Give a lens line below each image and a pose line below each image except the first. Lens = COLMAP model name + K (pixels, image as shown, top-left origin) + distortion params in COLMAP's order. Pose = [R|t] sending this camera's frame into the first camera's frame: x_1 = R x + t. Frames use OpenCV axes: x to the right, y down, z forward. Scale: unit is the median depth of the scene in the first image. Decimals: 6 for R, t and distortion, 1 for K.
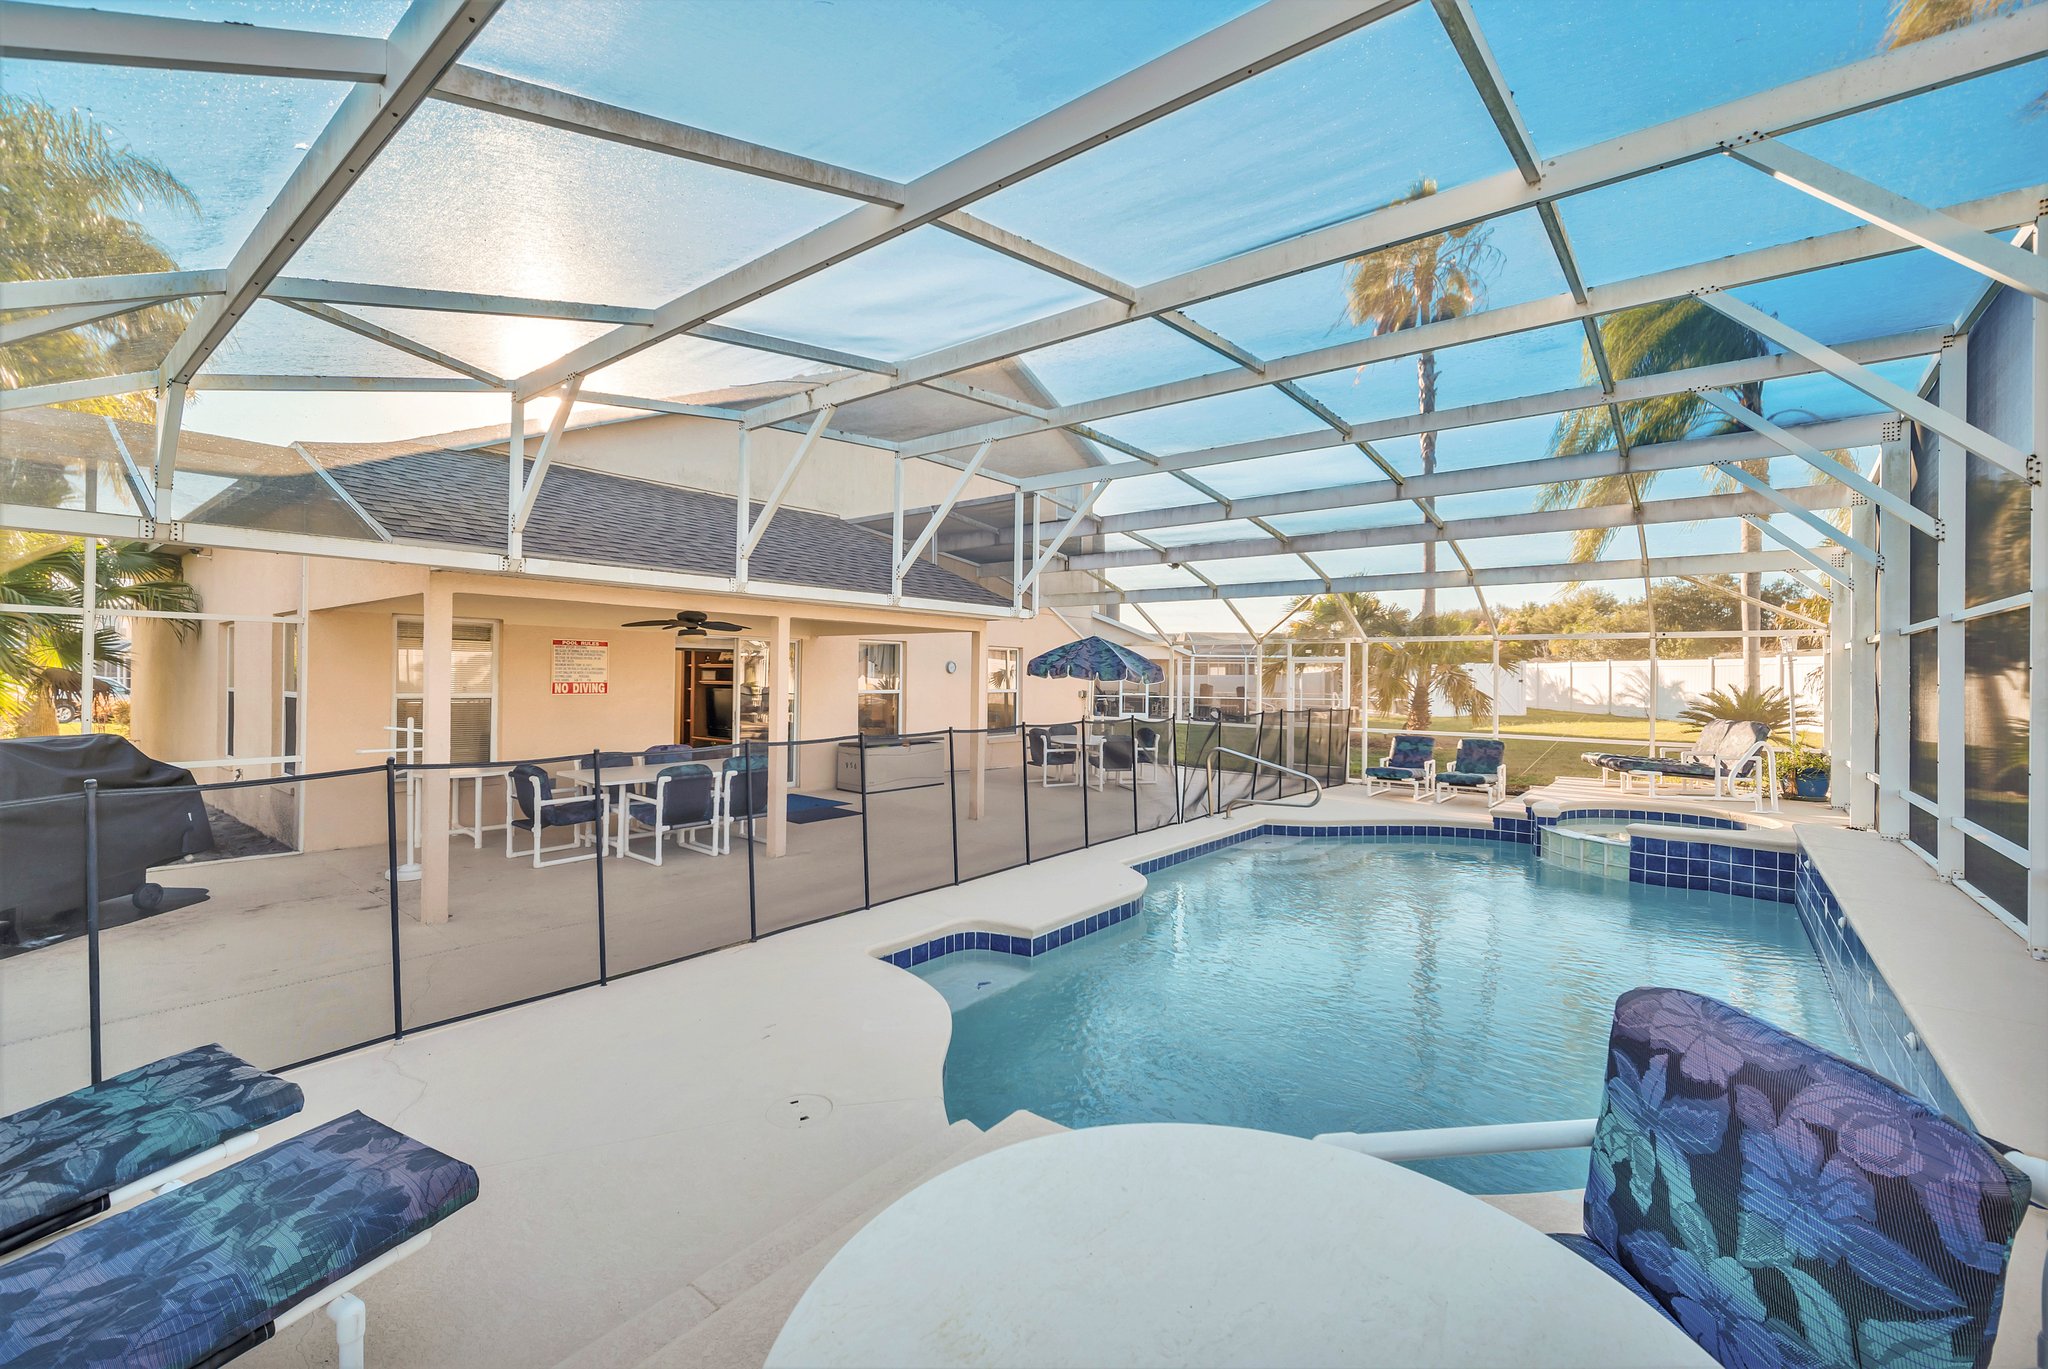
lens RADIAL K [[860.9, 0, 1012.3], [0, 860.9, 681.4], [0, 0, 1]] dist [0.012233, 0.000164]
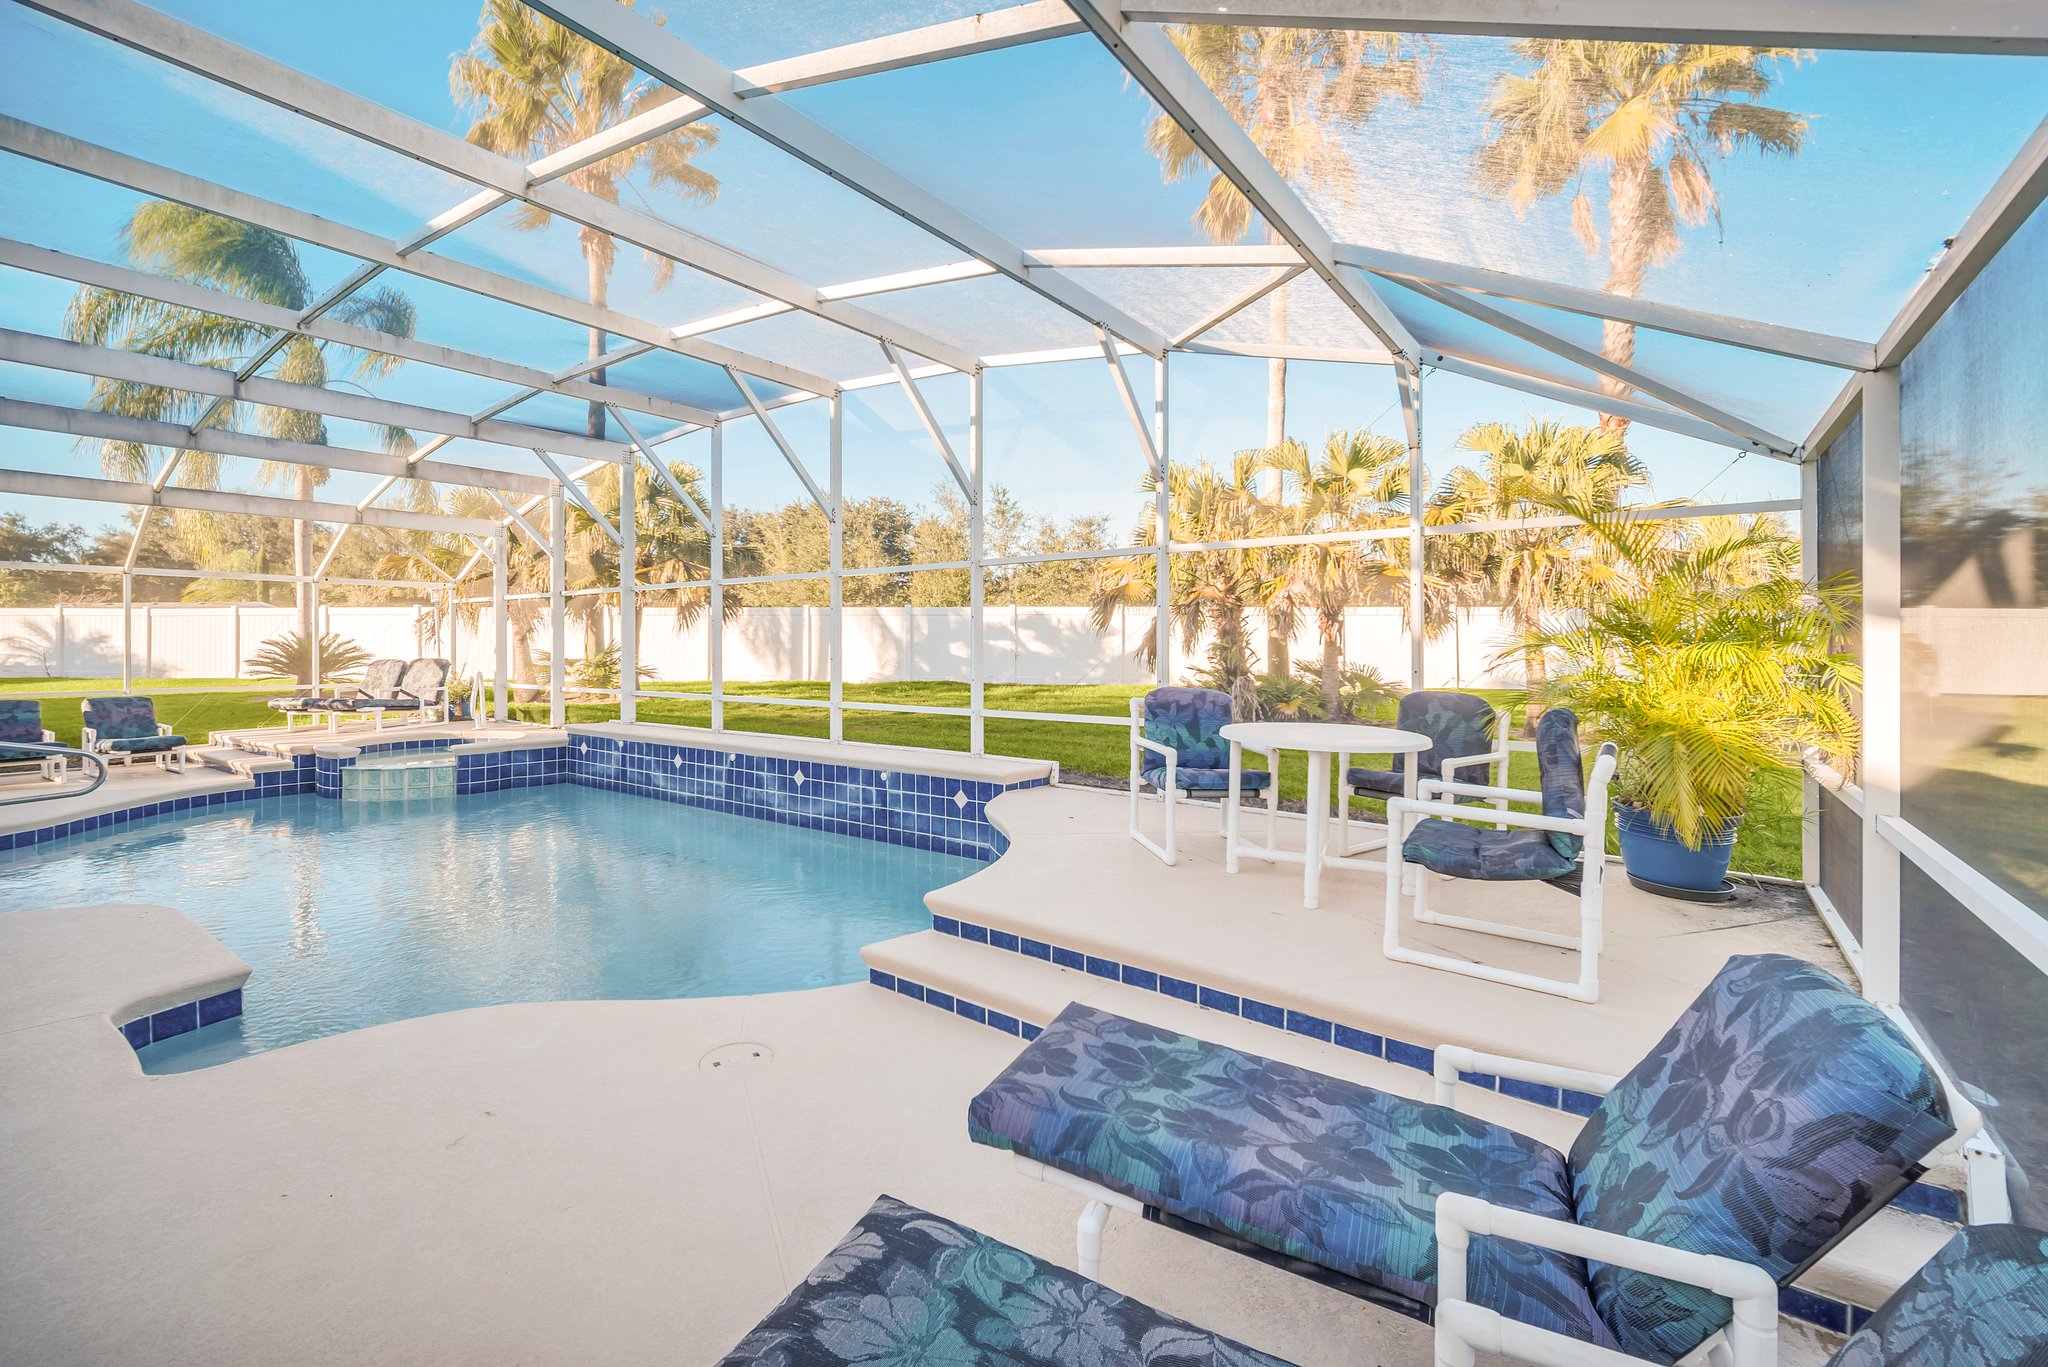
lens RADIAL K [[860.9, 0, 1017.9], [0, 860.9, 685.8], [0, 0, 1]] dist [0.012233, 0.000164]
pose [[-0.066166, -0.049686, 0.996571, -0.490855], [0.004950, 0.998731, 0.050123, 0.029716], [-0.997796, 0.008249, -0.065836, 0.329720]]
